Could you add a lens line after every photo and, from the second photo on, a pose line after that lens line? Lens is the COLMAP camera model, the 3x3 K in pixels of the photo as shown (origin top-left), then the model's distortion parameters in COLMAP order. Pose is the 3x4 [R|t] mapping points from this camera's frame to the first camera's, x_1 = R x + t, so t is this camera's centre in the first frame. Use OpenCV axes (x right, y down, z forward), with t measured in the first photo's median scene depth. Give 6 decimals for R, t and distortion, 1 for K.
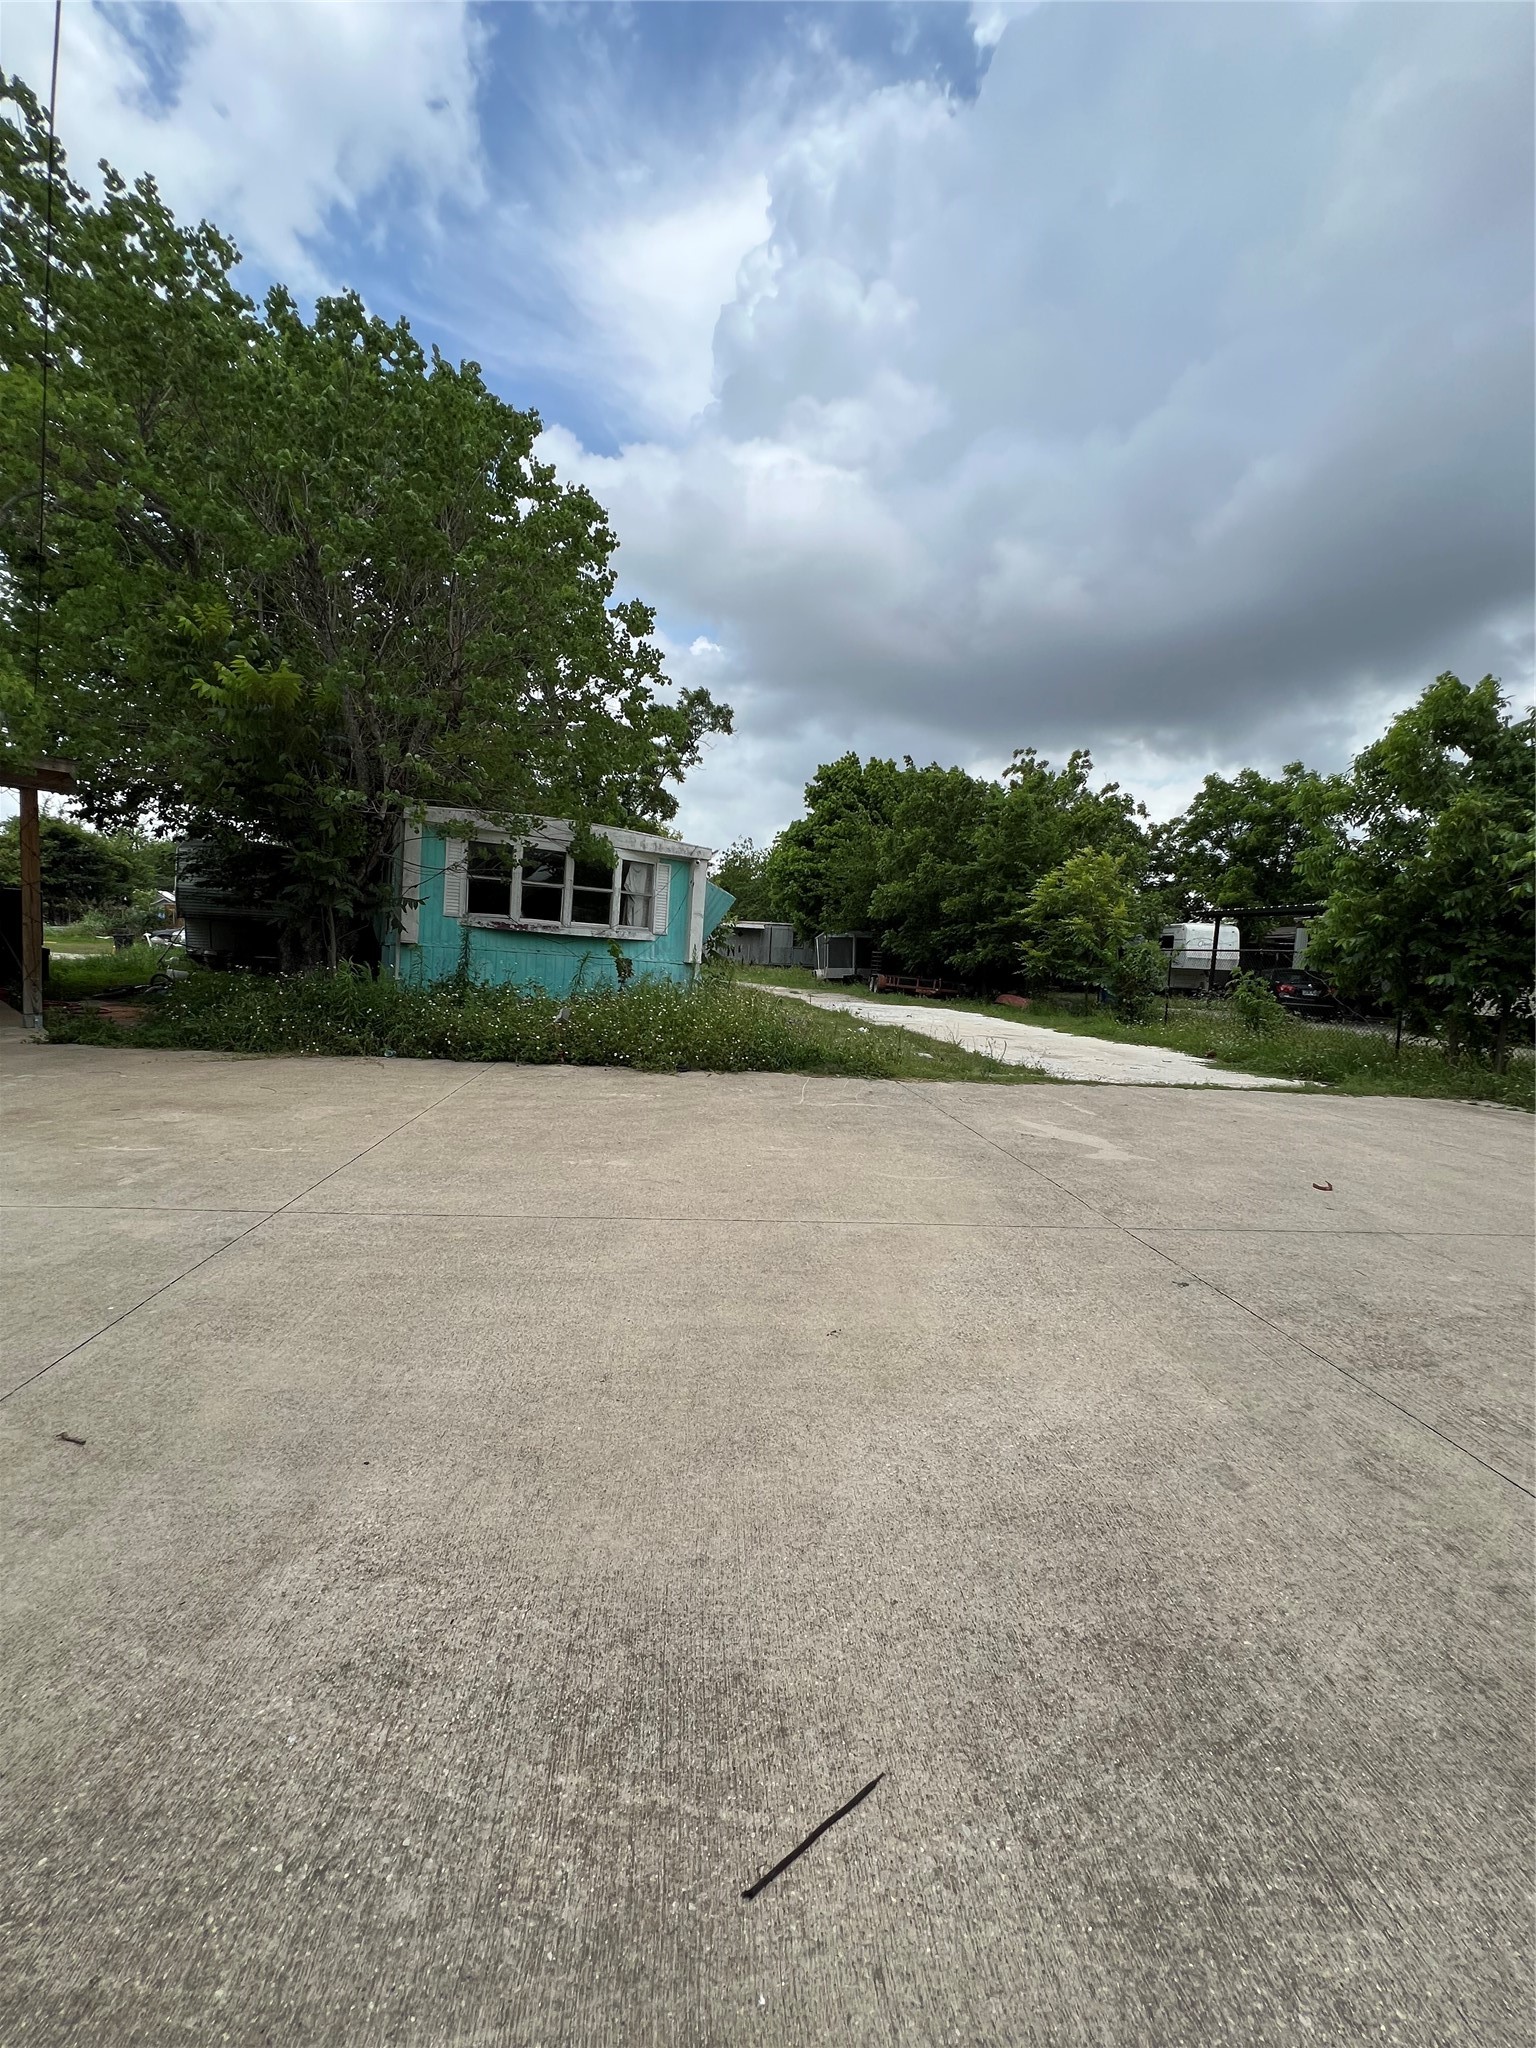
lens RADIAL K [[806.8, 0, 768.0], [0, 806.8, 1024.0], [0, 0, 1]] dist [-0.009411, -0.000145]
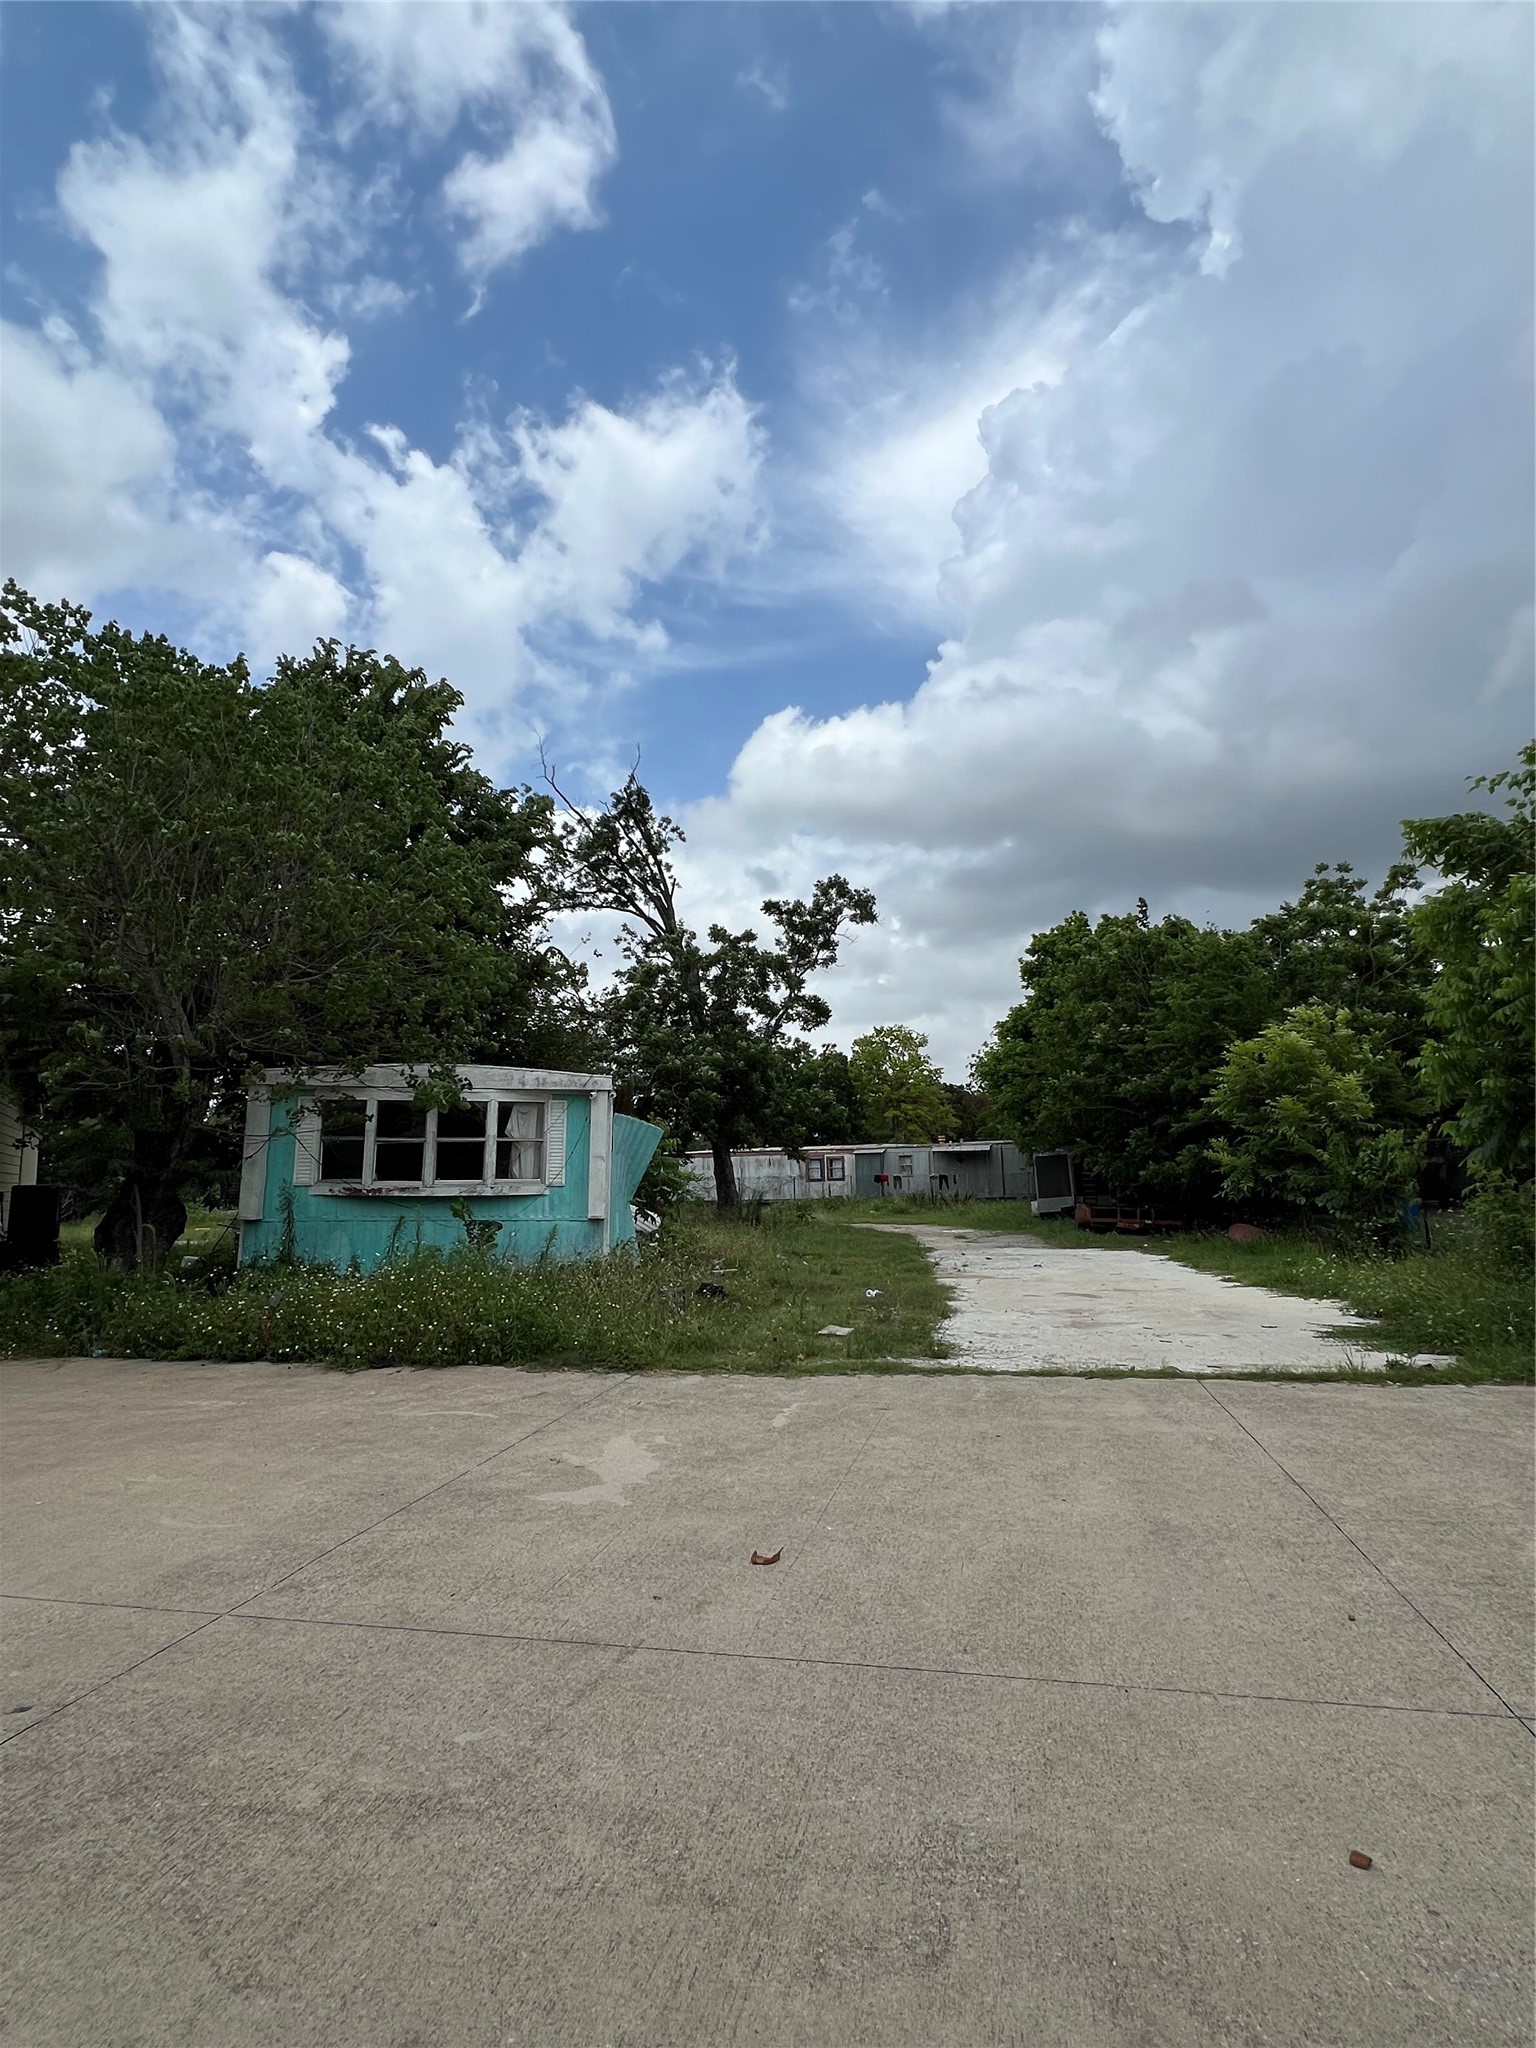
lens RADIAL K [[1013.3, 0, 767.4], [0, 1013.3, 969.9], [0, 0, 1]] dist [-0.011481, -0.000243]
pose [[0.933103, -0.148478, -0.327525, 0.458218], [0.044489, 0.951449, -0.304576, 0.003643], [0.356846, 0.269629, 0.894405, 0.100669]]
